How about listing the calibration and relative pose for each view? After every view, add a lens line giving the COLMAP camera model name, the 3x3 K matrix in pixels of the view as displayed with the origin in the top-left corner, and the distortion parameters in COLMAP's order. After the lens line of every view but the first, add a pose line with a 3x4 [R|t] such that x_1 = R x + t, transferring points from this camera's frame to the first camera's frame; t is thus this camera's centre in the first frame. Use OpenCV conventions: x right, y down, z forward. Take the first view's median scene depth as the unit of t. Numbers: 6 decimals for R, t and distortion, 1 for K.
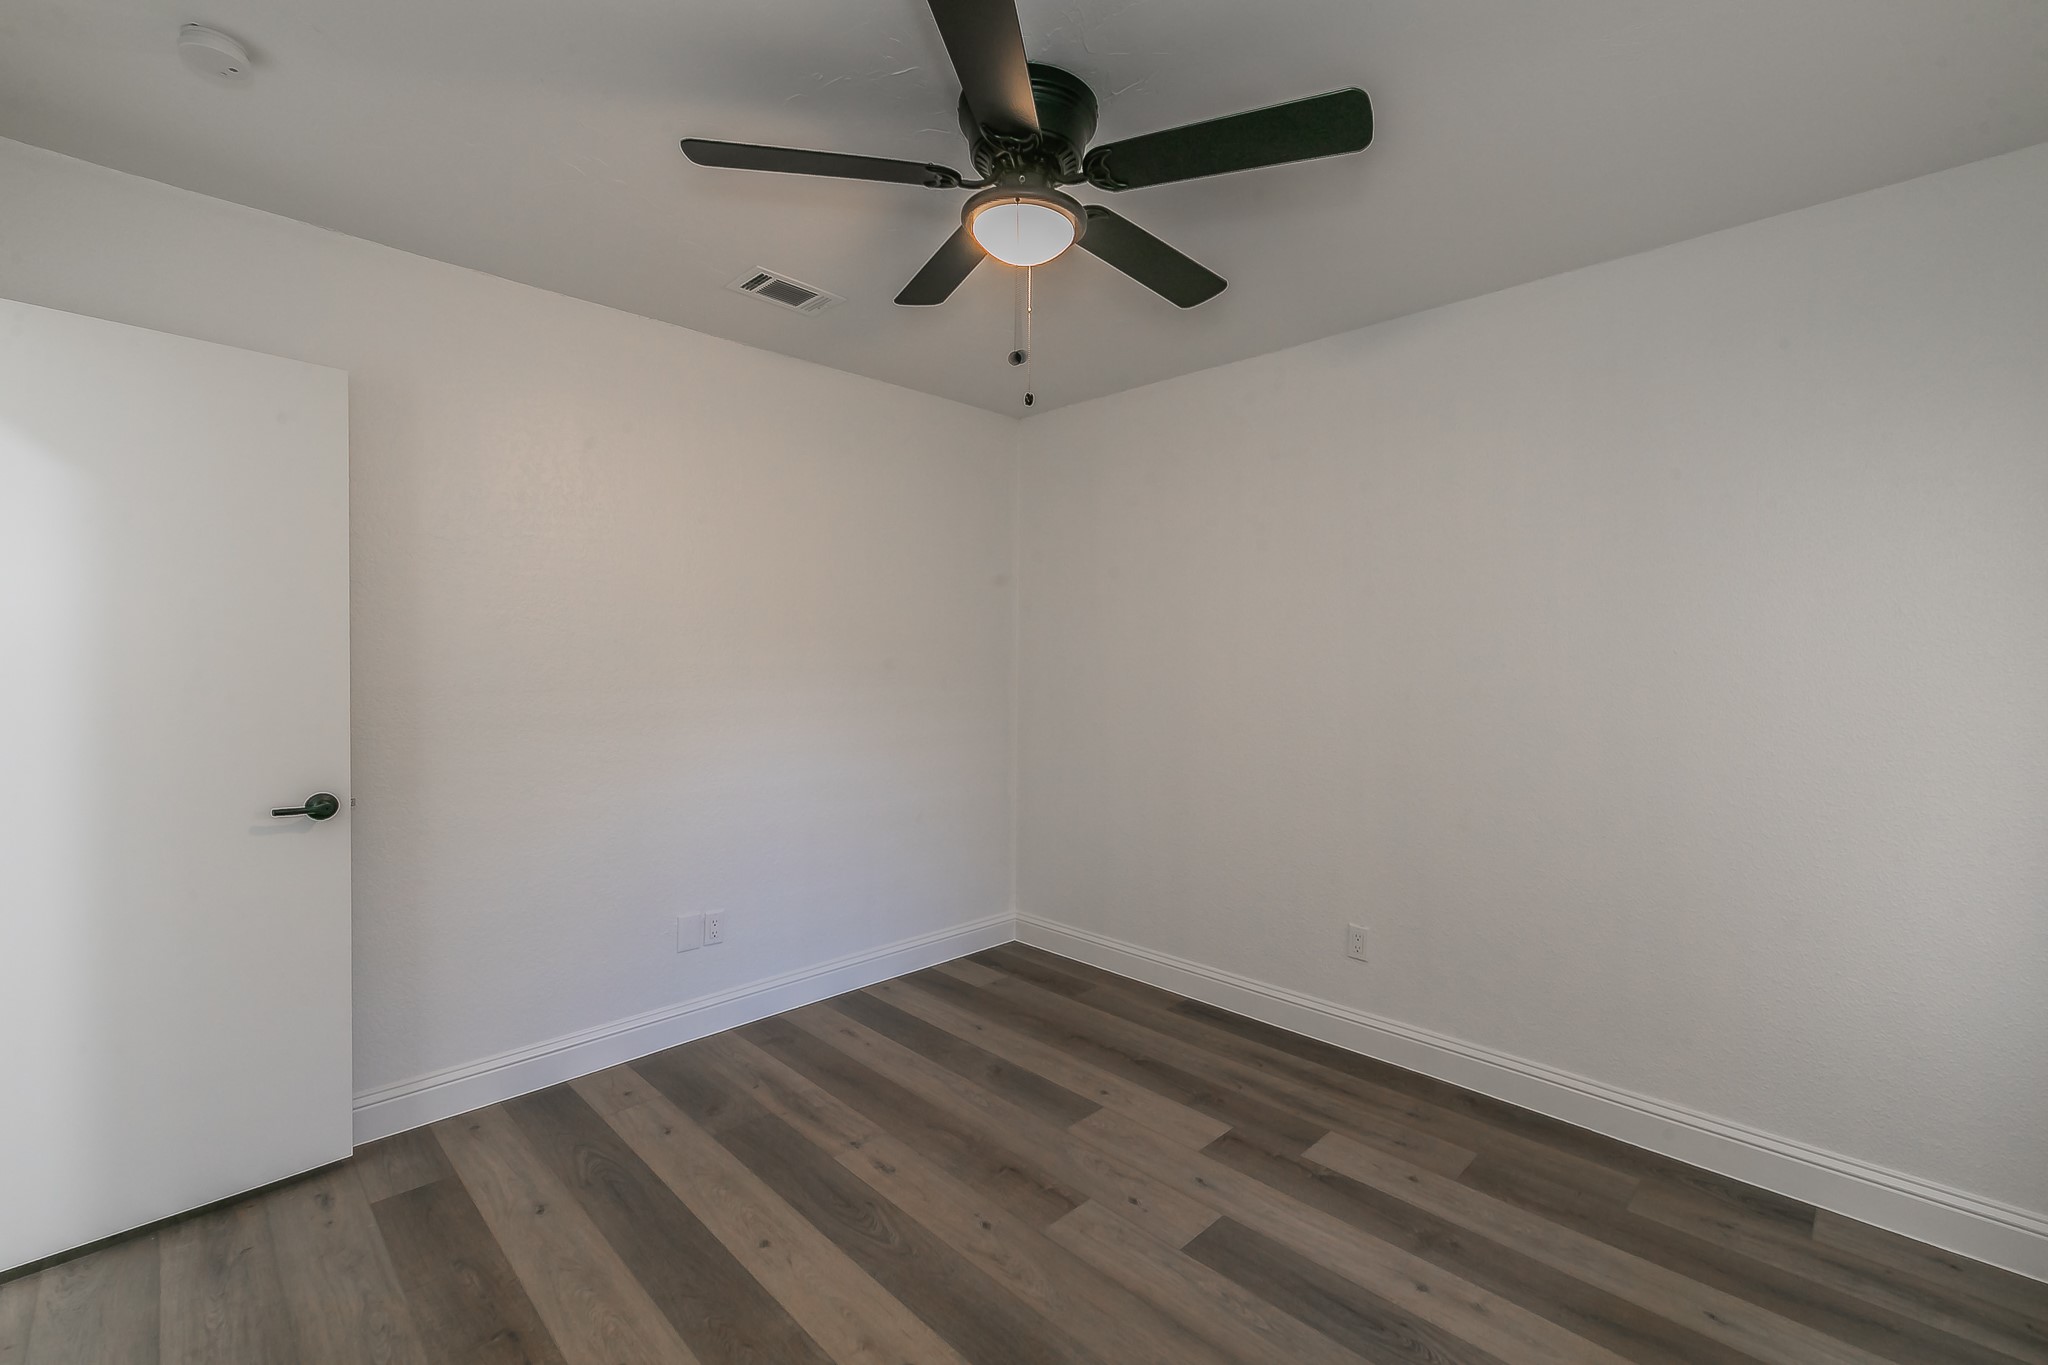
lens RADIAL K [[881.0, 0, 1026.1], [0, 881.0, 678.9], [0, 0, 1]] dist [0.000077, -0.000210]
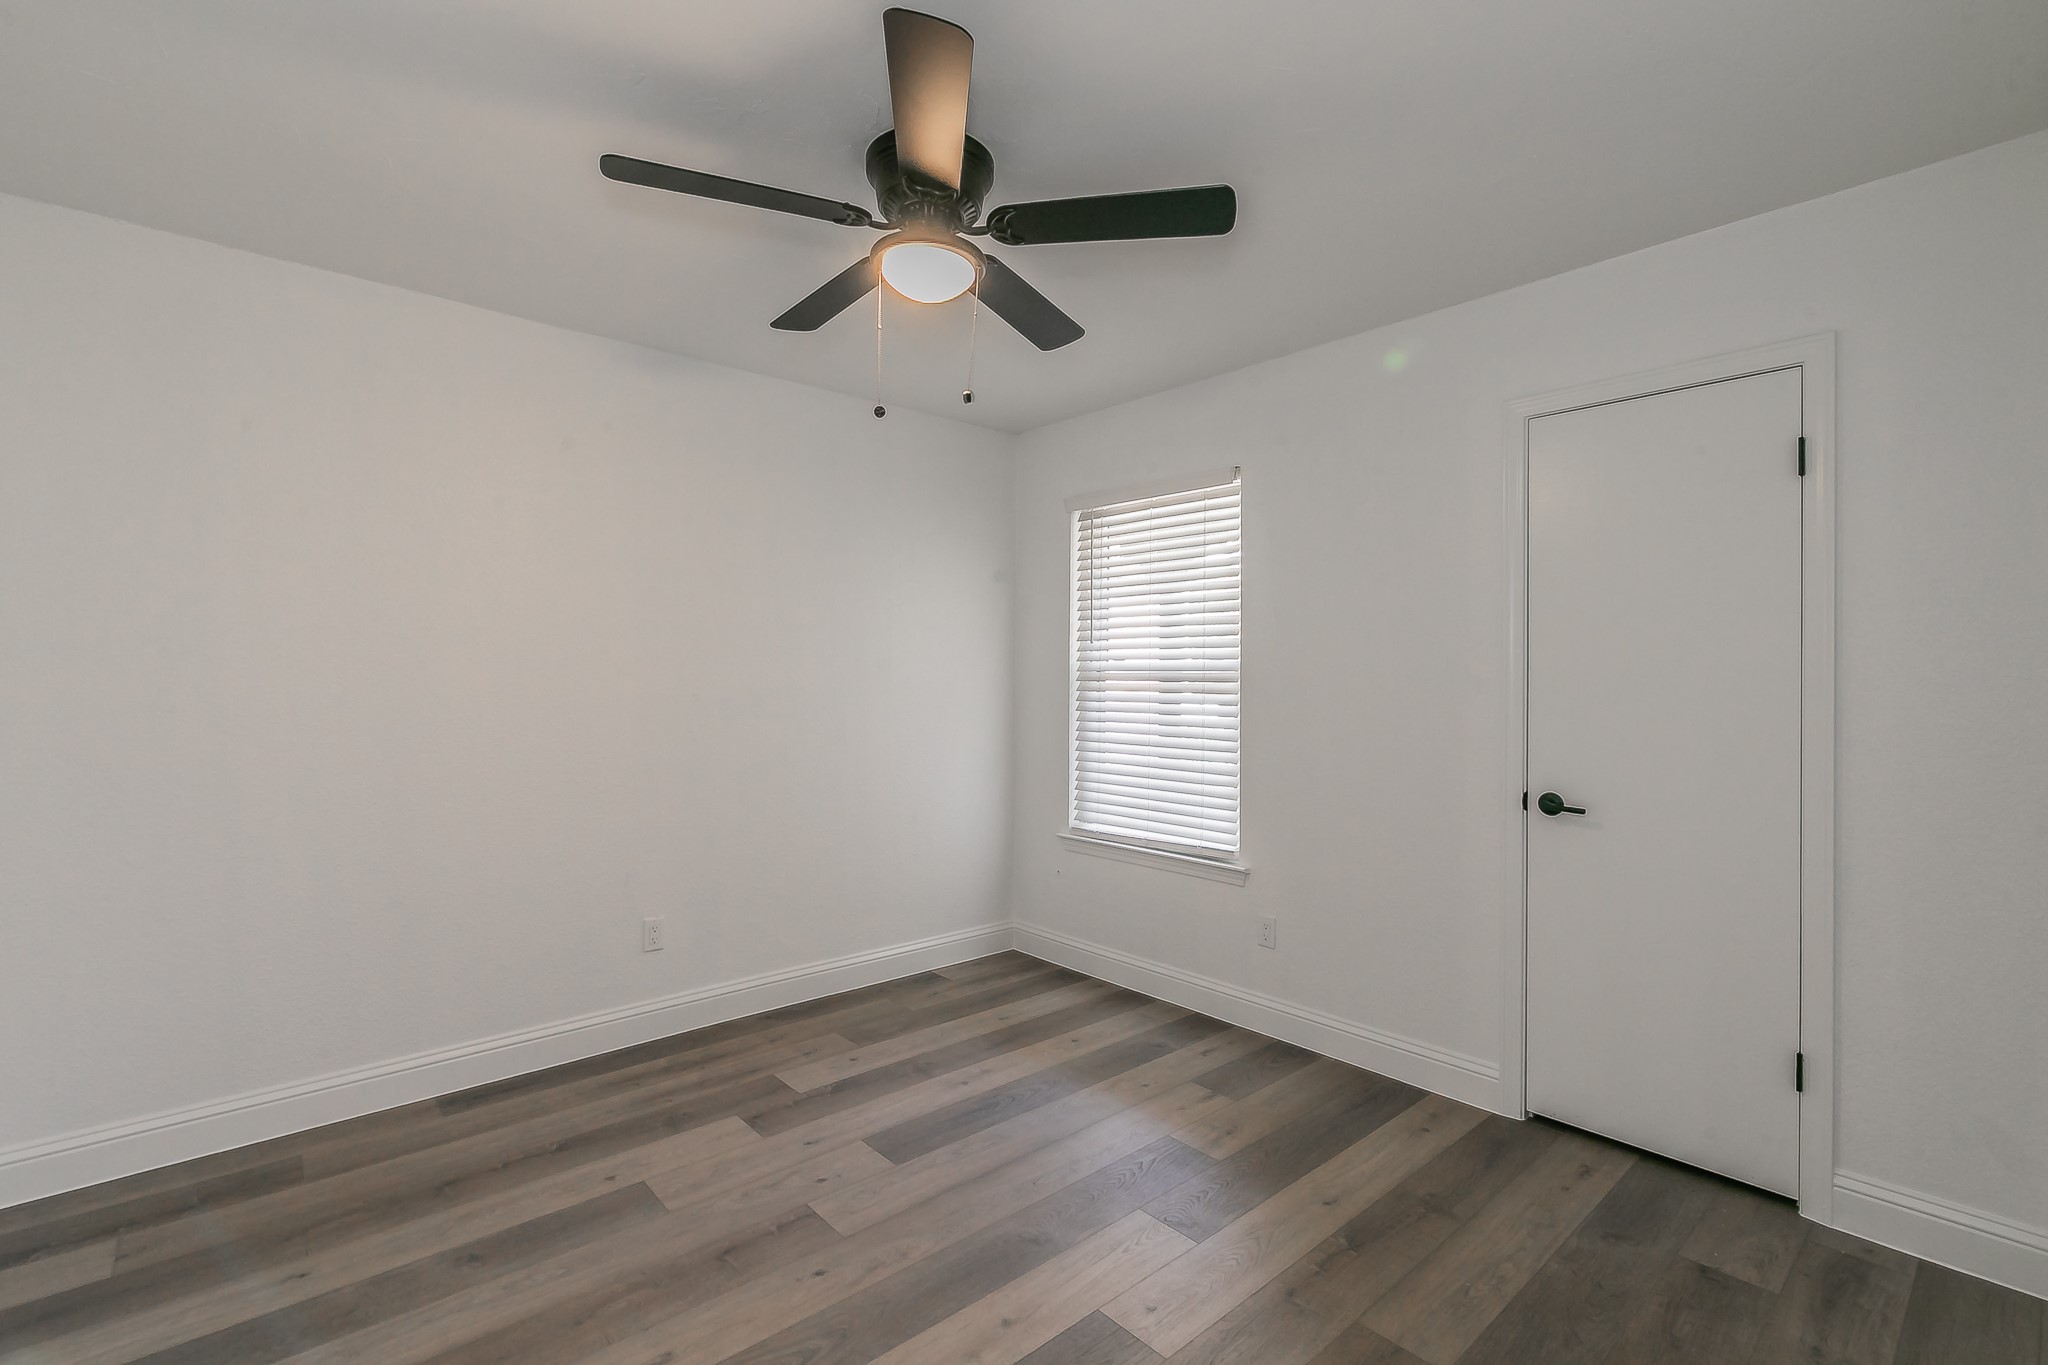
lens RADIAL K [[881.0, 0, 1026.1], [0, 881.0, 678.9], [0, 0, 1]] dist [0.000077, -0.000210]
pose [[0.073241, -0.007866, 0.997283, -0.780490], [0.019680, 0.999786, 0.006441, -0.006909], [-0.997120, 0.019154, 0.073381, 0.575969]]
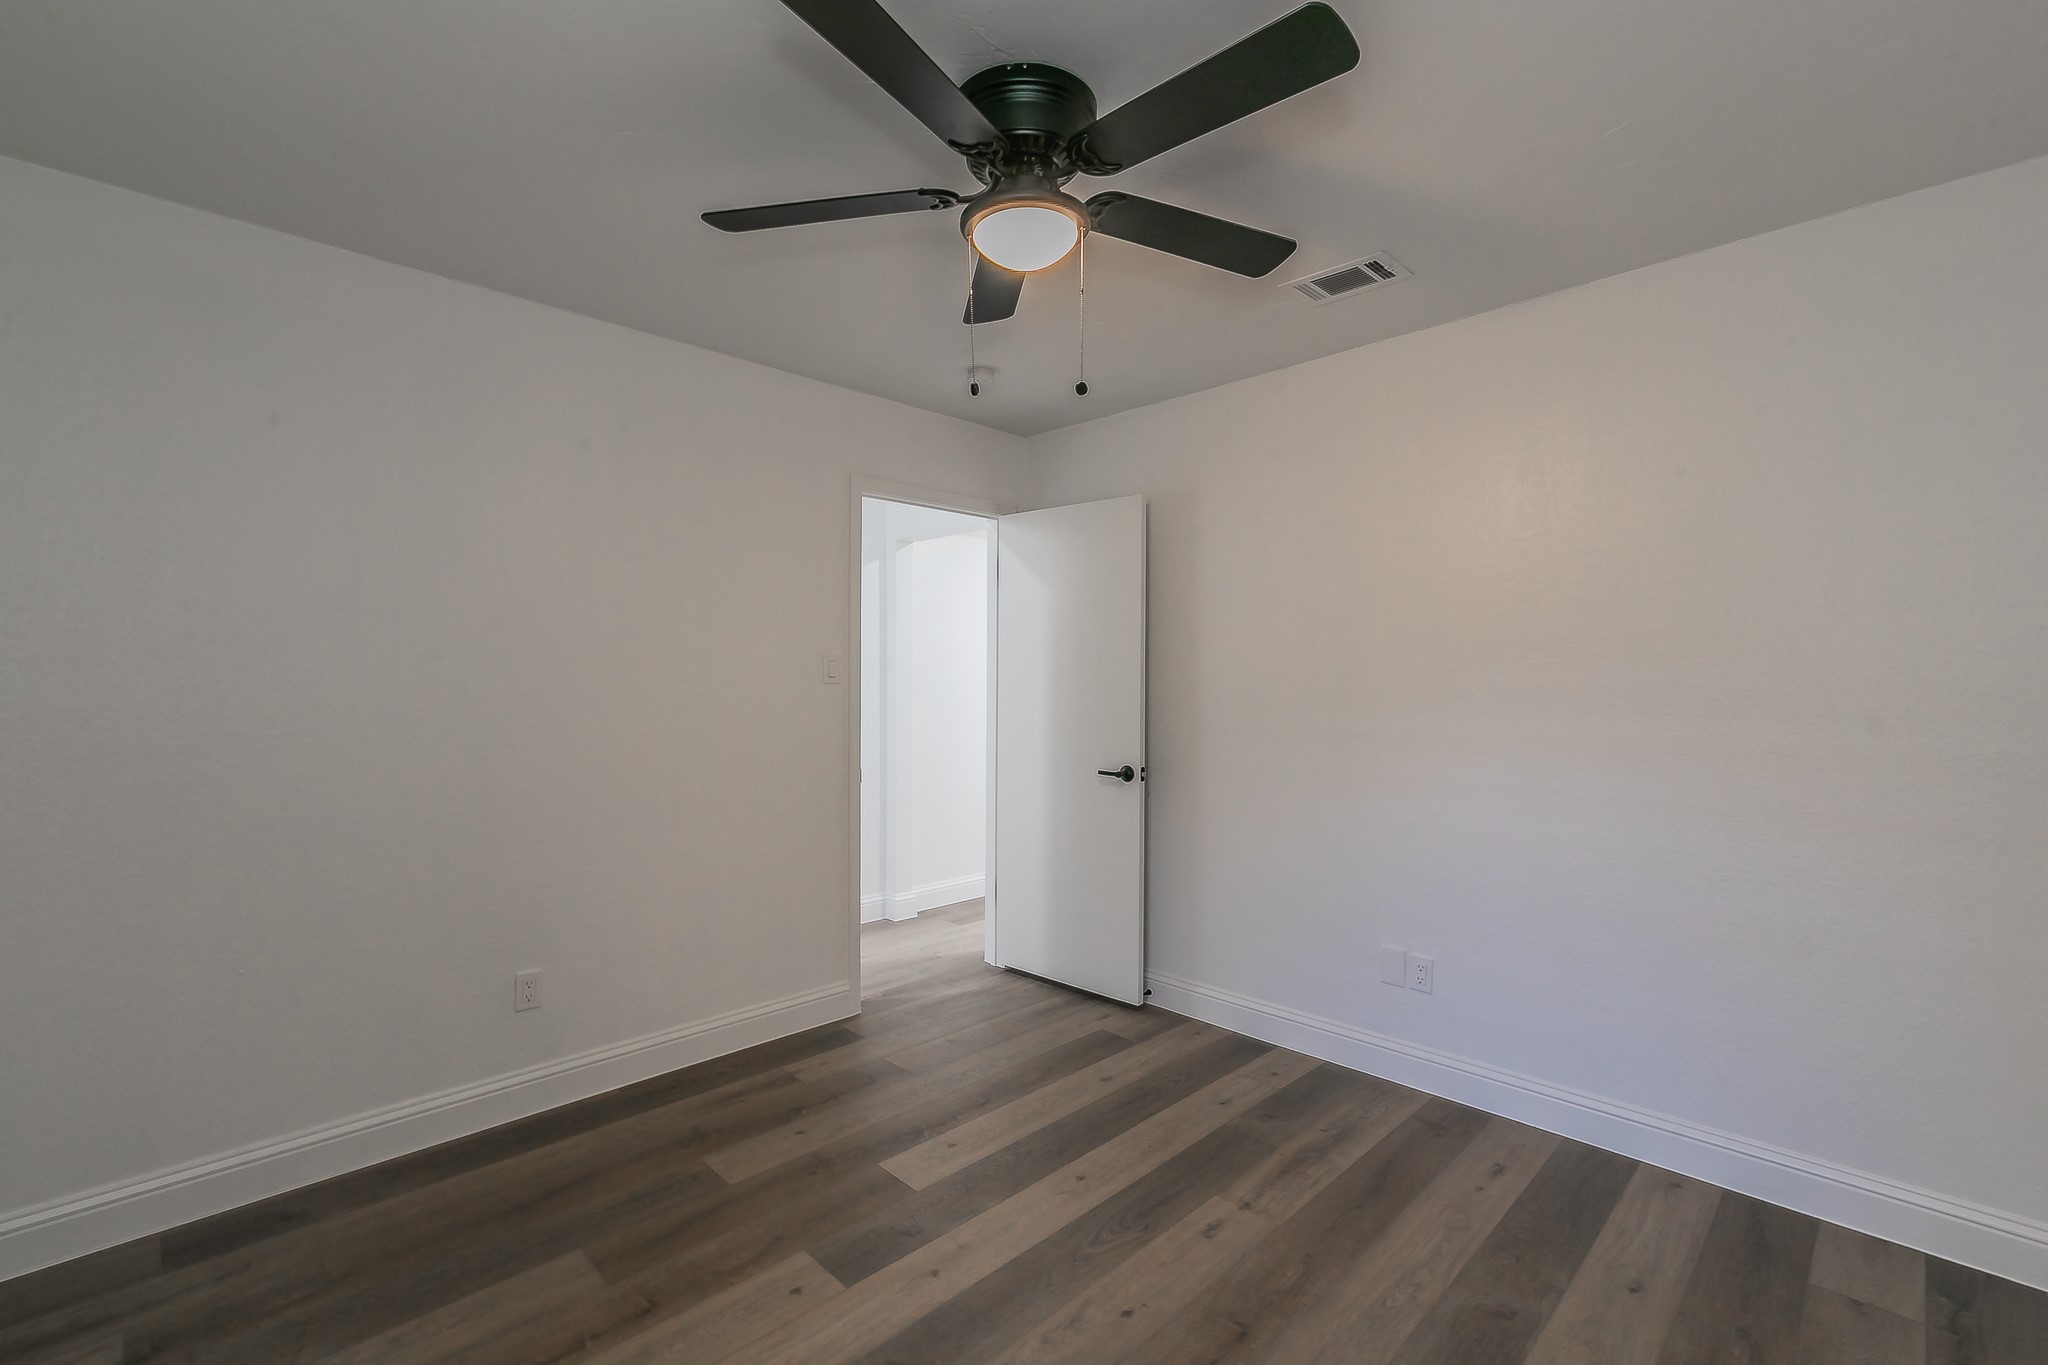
lens RADIAL K [[881.0, 0, 1026.1], [0, 881.0, 678.9], [0, 0, 1]] dist [0.000077, -0.000210]
pose [[0.002747, 0.001189, -0.999996, 0.698159], [-0.021196, 0.999775, 0.001131, -0.020497], [0.999772, 0.021193, 0.002771, 0.722004]]
